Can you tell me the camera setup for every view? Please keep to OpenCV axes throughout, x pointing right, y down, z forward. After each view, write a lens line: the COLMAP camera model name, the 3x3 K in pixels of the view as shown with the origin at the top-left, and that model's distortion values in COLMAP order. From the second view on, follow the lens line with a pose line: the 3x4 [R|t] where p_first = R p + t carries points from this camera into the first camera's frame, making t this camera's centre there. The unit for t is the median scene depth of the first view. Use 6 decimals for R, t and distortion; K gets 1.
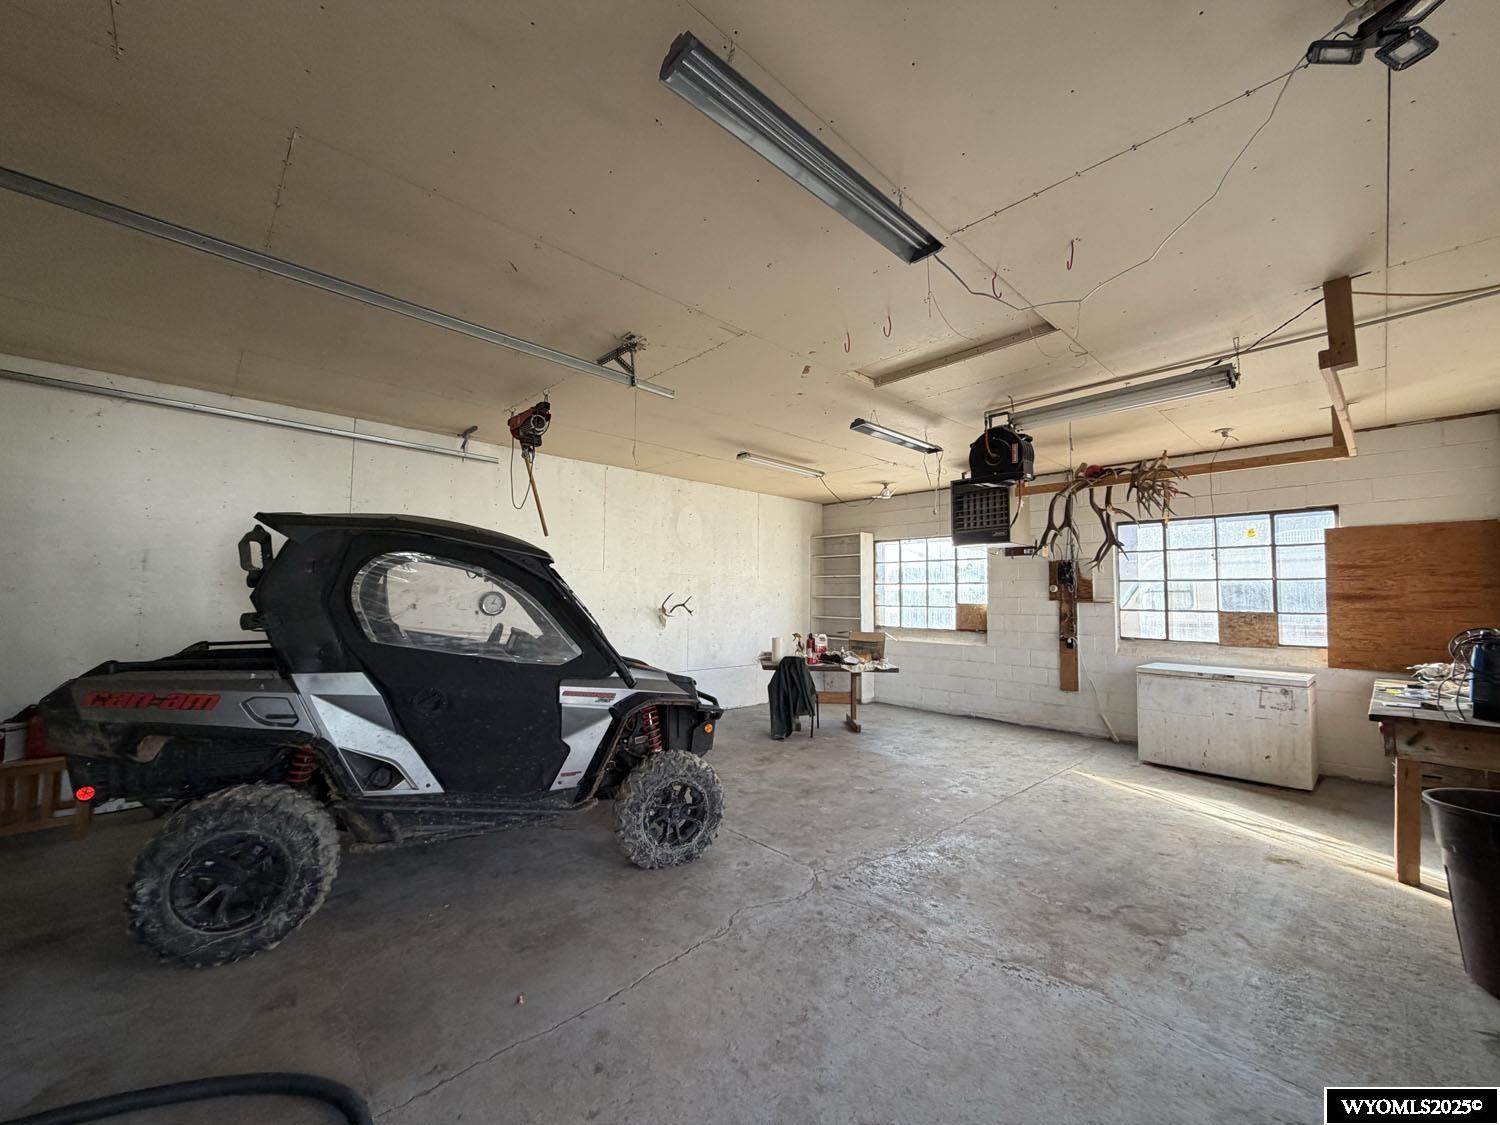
lens RADIAL K [[593.4, 0, 750.0], [0, 593.4, 562.5], [0, 0, 1]] dist [-0.000947, 0.000307]
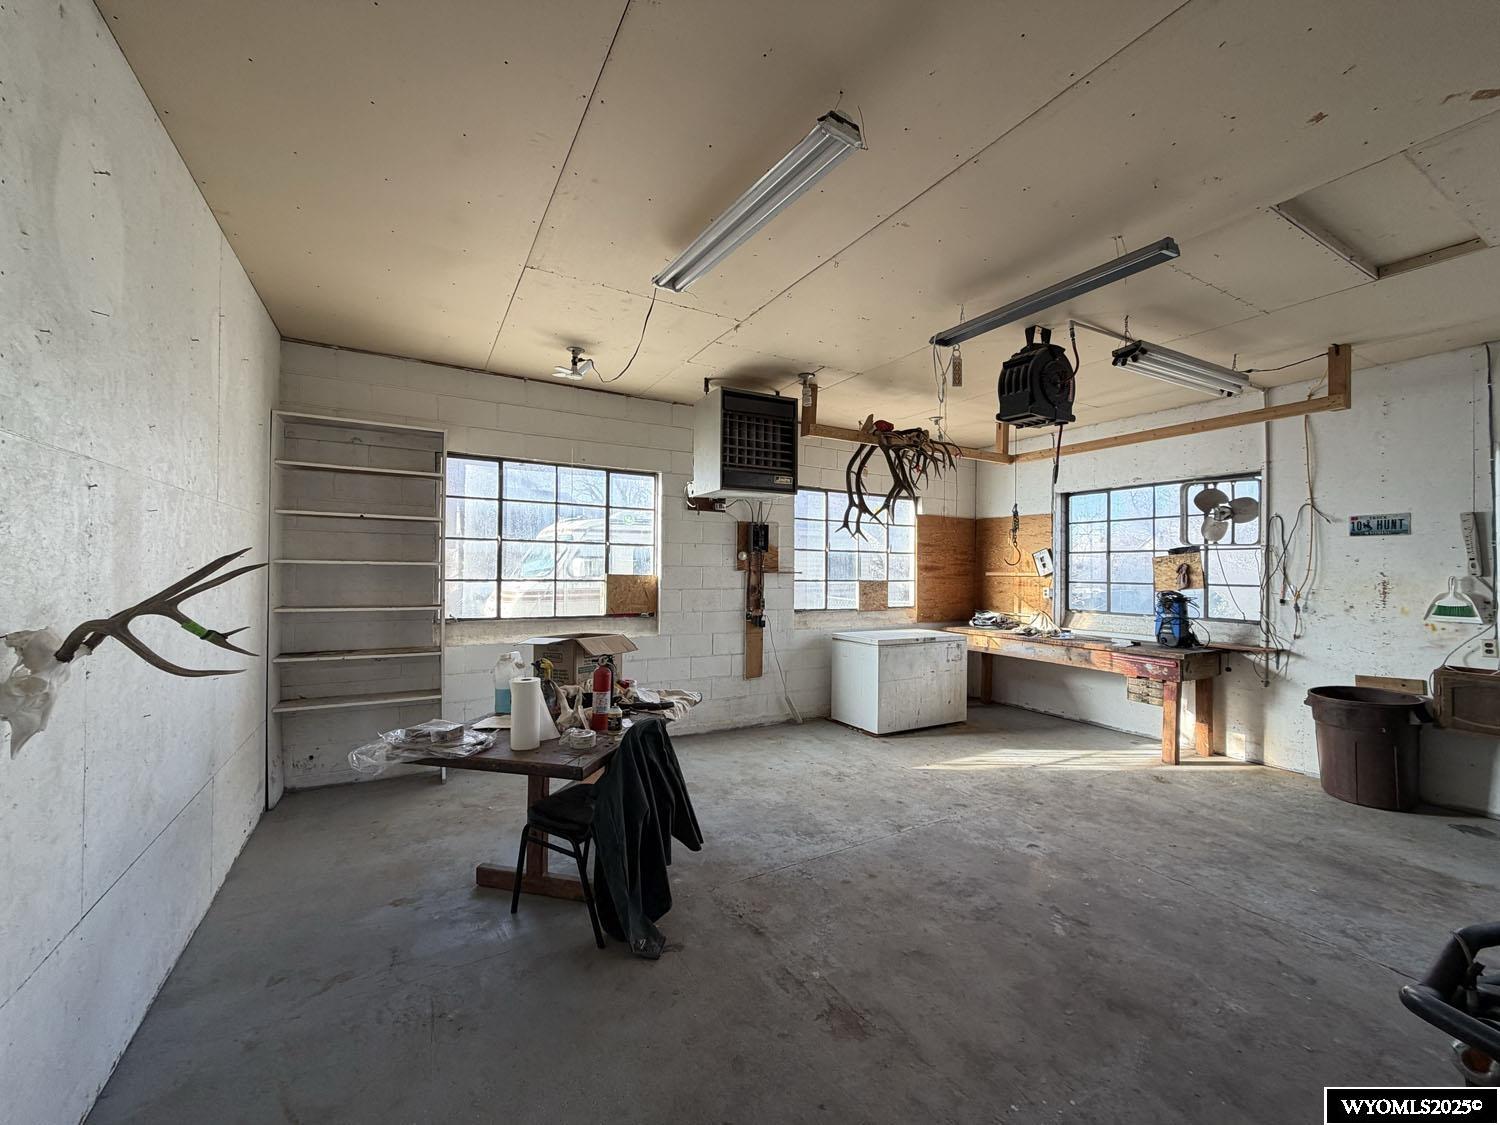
lens RADIAL K [[593.4, 0, 750.0], [0, 593.4, 562.5], [0, 0, 1]] dist [-0.000947, 0.000307]
pose [[0.241389, 0.004423, 0.970418, -0.341733], [-0.067380, 0.997653, 0.012213, 0.052478], [-0.968086, -0.068335, 0.241121, 0.986918]]
